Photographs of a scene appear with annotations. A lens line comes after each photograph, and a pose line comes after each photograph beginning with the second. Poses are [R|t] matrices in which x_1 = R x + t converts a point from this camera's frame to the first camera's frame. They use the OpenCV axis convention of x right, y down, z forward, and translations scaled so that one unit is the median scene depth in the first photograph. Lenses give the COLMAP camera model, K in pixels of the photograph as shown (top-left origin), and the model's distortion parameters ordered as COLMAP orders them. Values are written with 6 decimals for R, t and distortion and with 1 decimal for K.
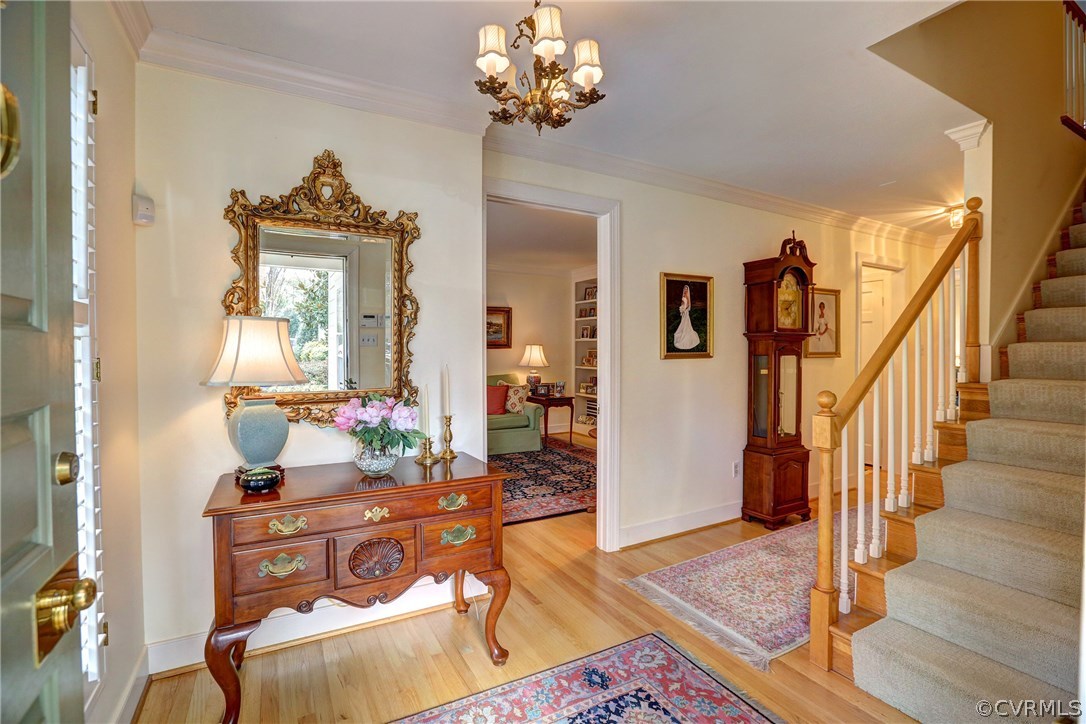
lens RADIAL K [[499.2, 0, 544.1], [0, 499.2, 354.5], [0, 0, 1]] dist [-0.034139, 0.009785]
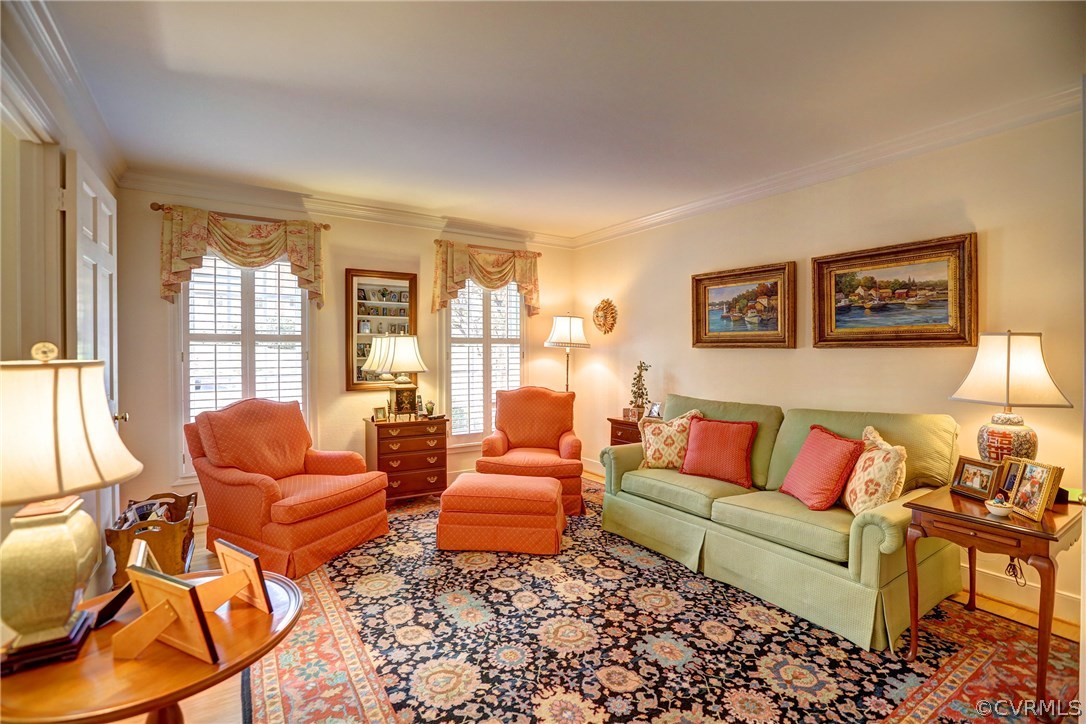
lens RADIAL K [[499.2, 0, 533.1], [0, 499.2, 361.1], [0, 0, 1]] dist [-0.034139, 0.009785]
pose [[0.089201, 0.022179, -0.995767, 0.266310], [-0.013154, 0.999691, 0.021088, -0.005297], [0.995927, 0.011217, 0.089465, 0.676204]]
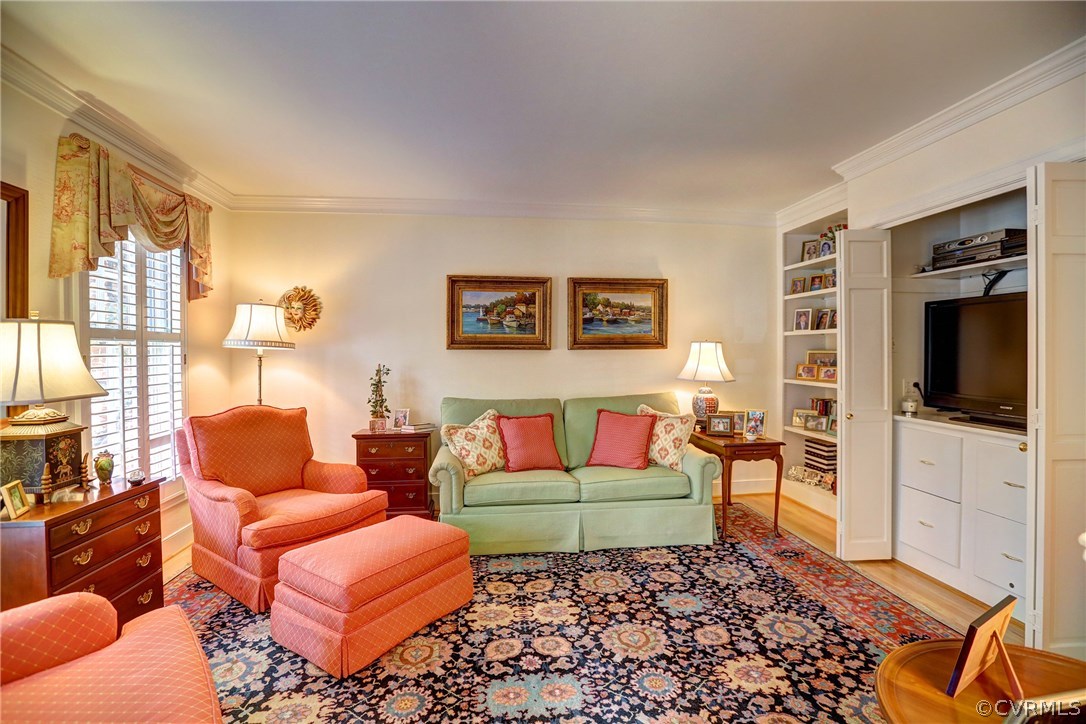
lens RADIAL K [[499.2, 0, 557.2], [0, 499.2, 354.0], [0, 0, 1]] dist [-0.034139, 0.009785]
pose [[0.938400, -0.001602, -0.345547, 0.016689], [-0.001802, 0.999953, -0.009529, 0.000031], [0.345546, 0.009565, 0.938353, 0.417800]]
